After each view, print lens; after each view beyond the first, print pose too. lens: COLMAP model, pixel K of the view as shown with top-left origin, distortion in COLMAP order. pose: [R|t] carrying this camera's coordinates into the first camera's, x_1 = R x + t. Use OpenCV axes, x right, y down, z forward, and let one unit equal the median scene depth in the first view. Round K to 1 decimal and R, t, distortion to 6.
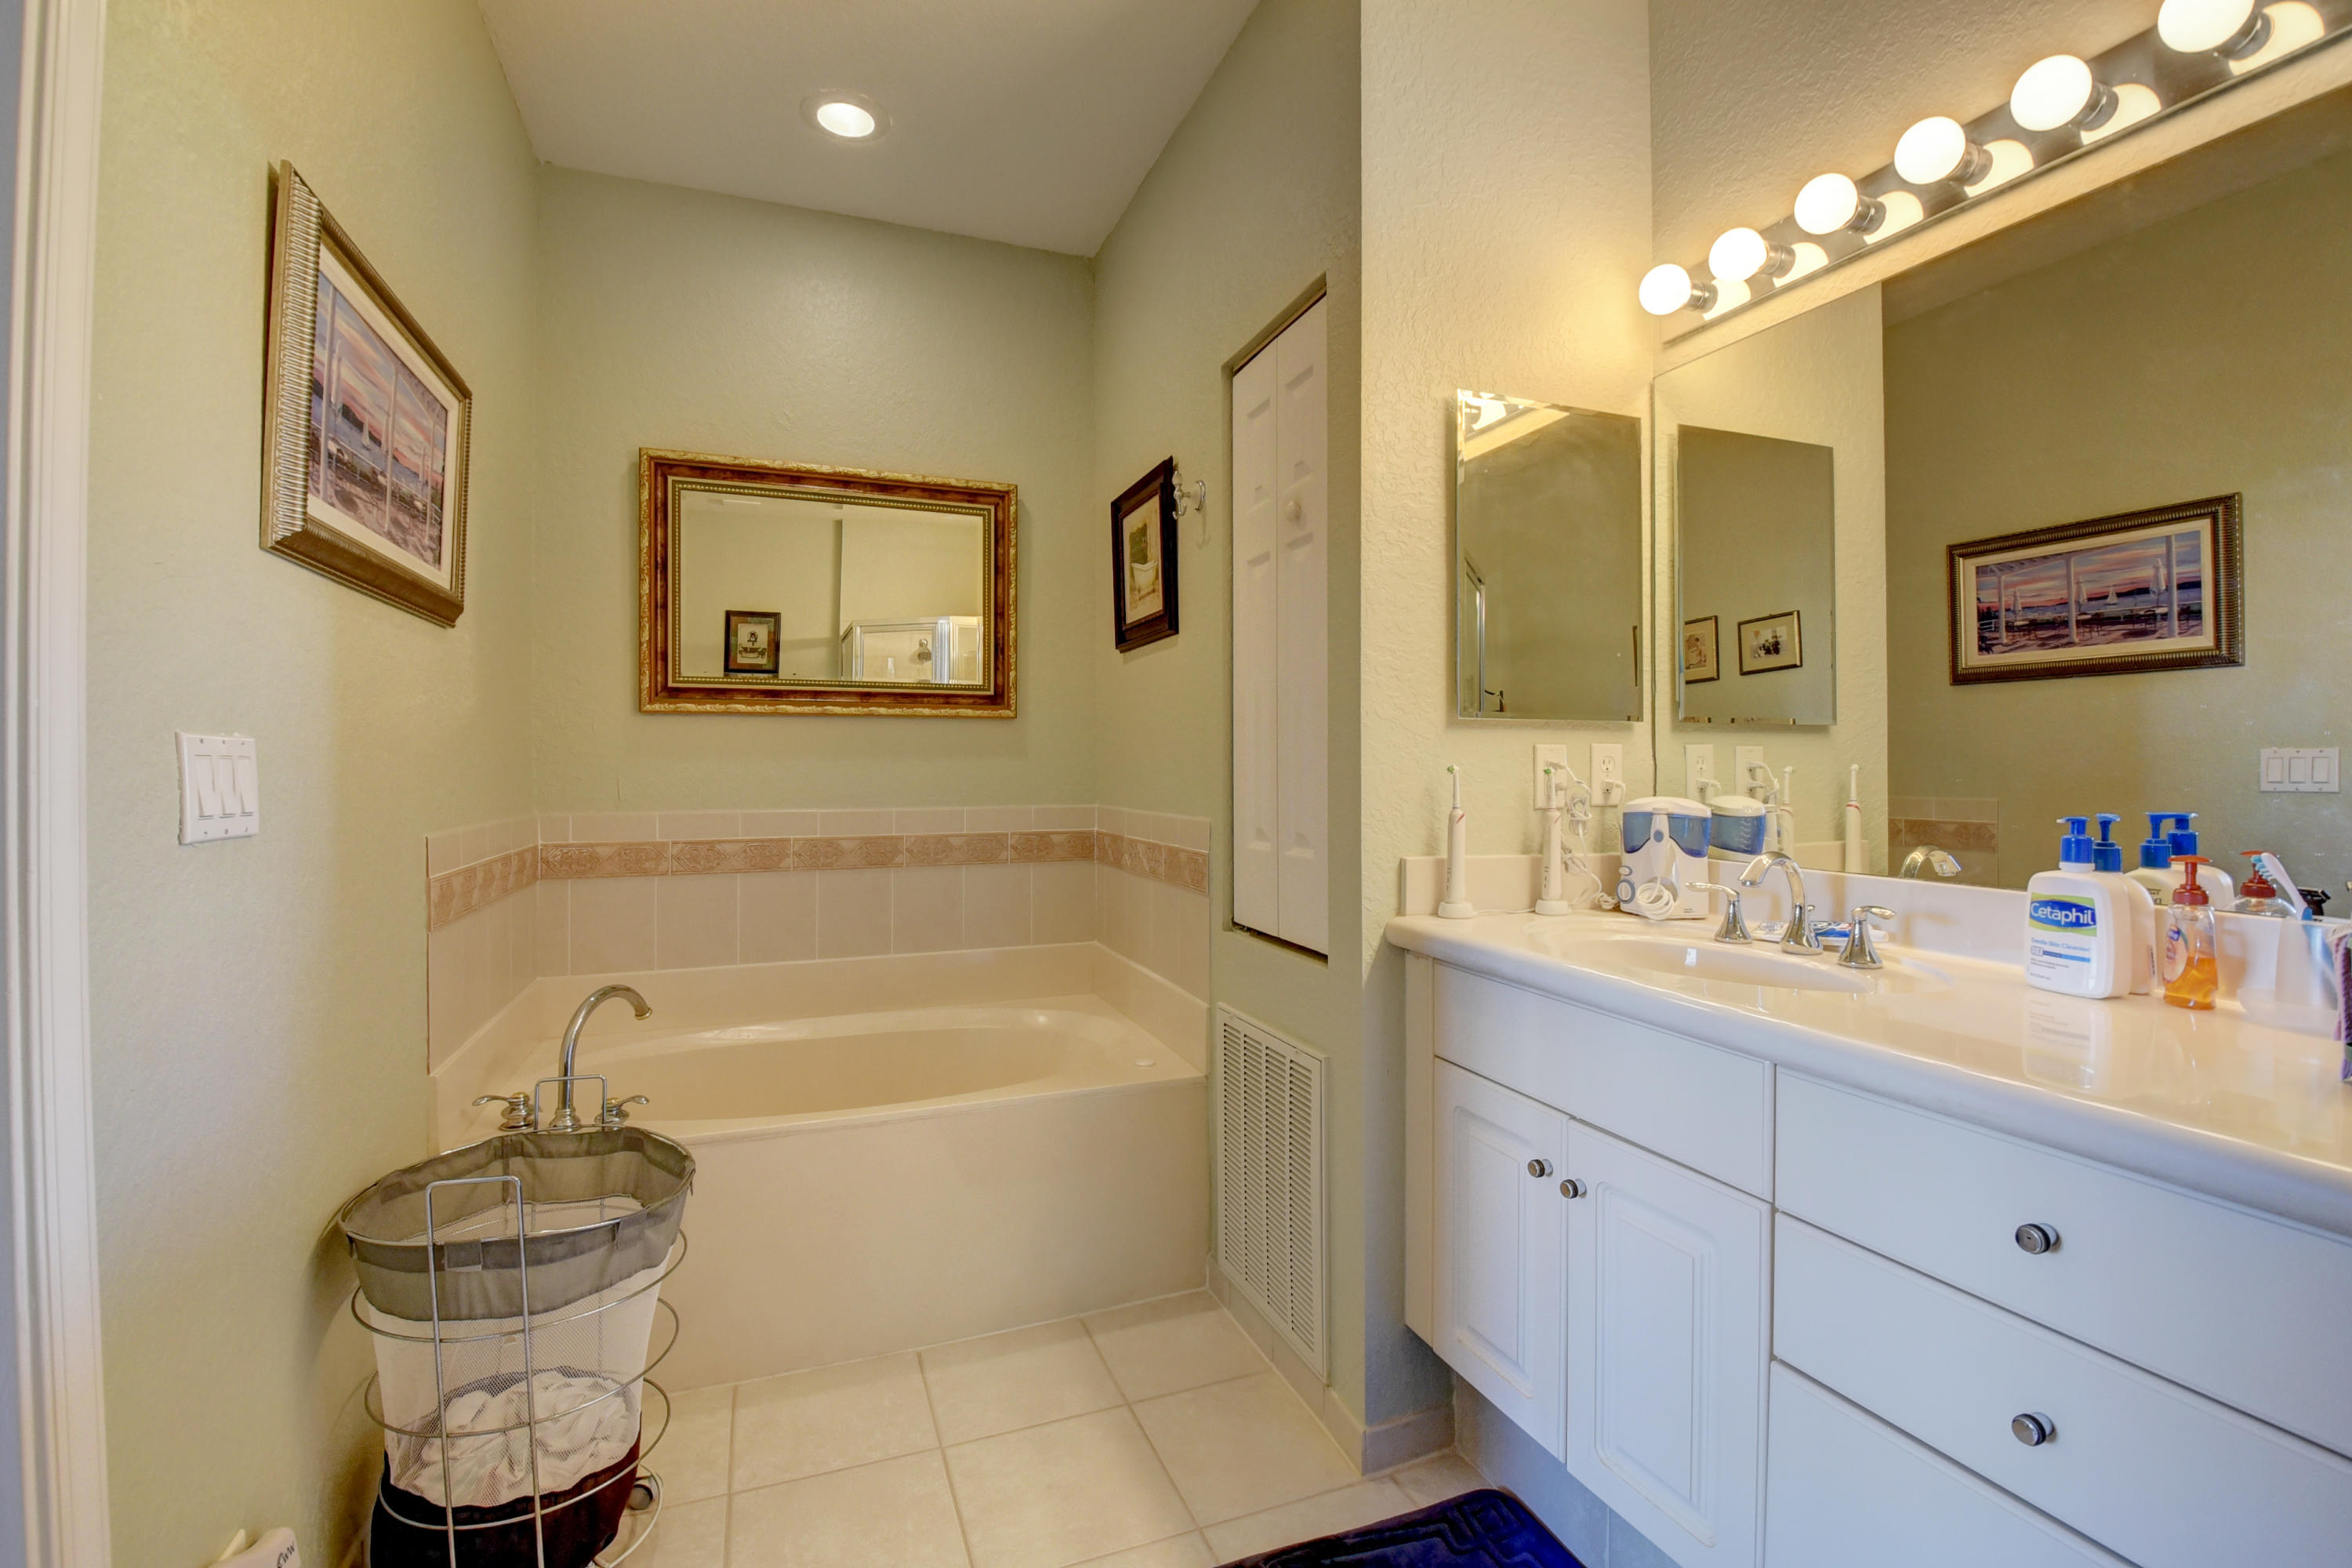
lens RADIAL K [[1020.4, 0, 1168.6], [0, 1020.4, 763.4], [0, 0, 1]] dist [-0.000254, -0.017988]
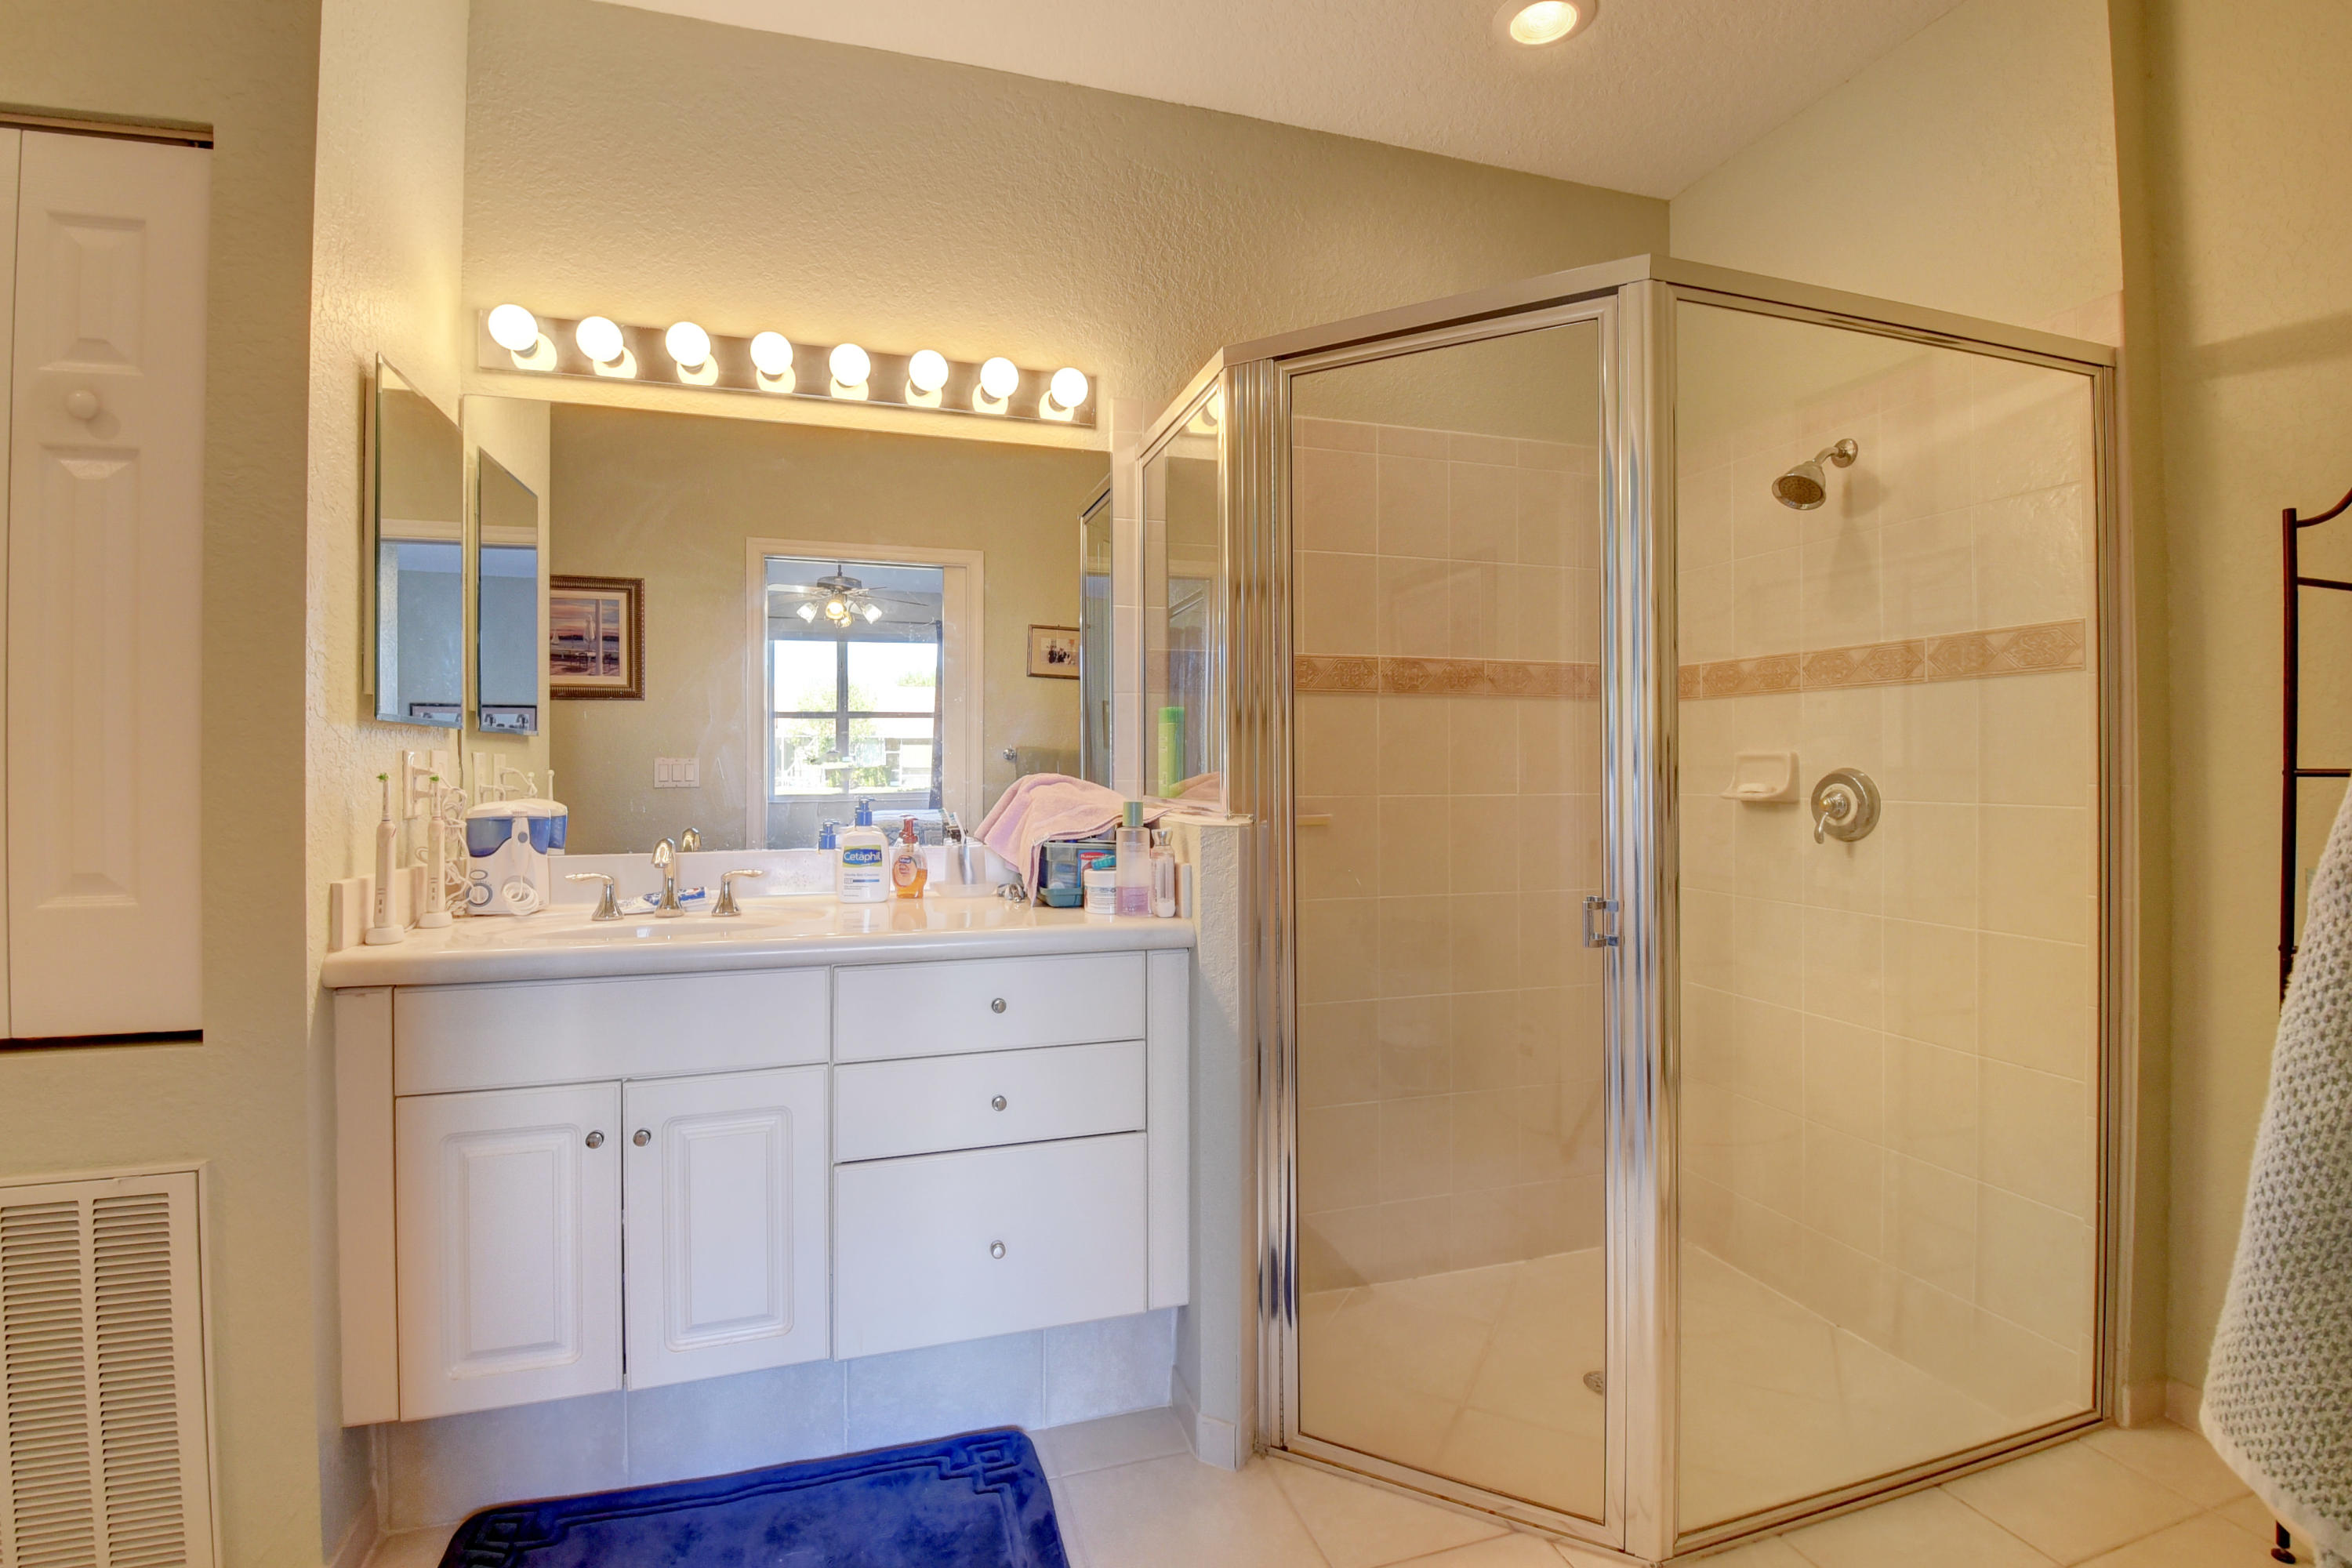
lens RADIAL K [[1020.4, 0, 1168.6], [0, 1020.4, 763.4], [0, 0, 1]] dist [-0.000254, -0.017988]
pose [[0.061648, 0.002928, 0.998094, -0.498931], [0.001775, 0.999994, -0.003043, -0.001994], [-0.998096, 0.001959, 0.061642, 0.227804]]
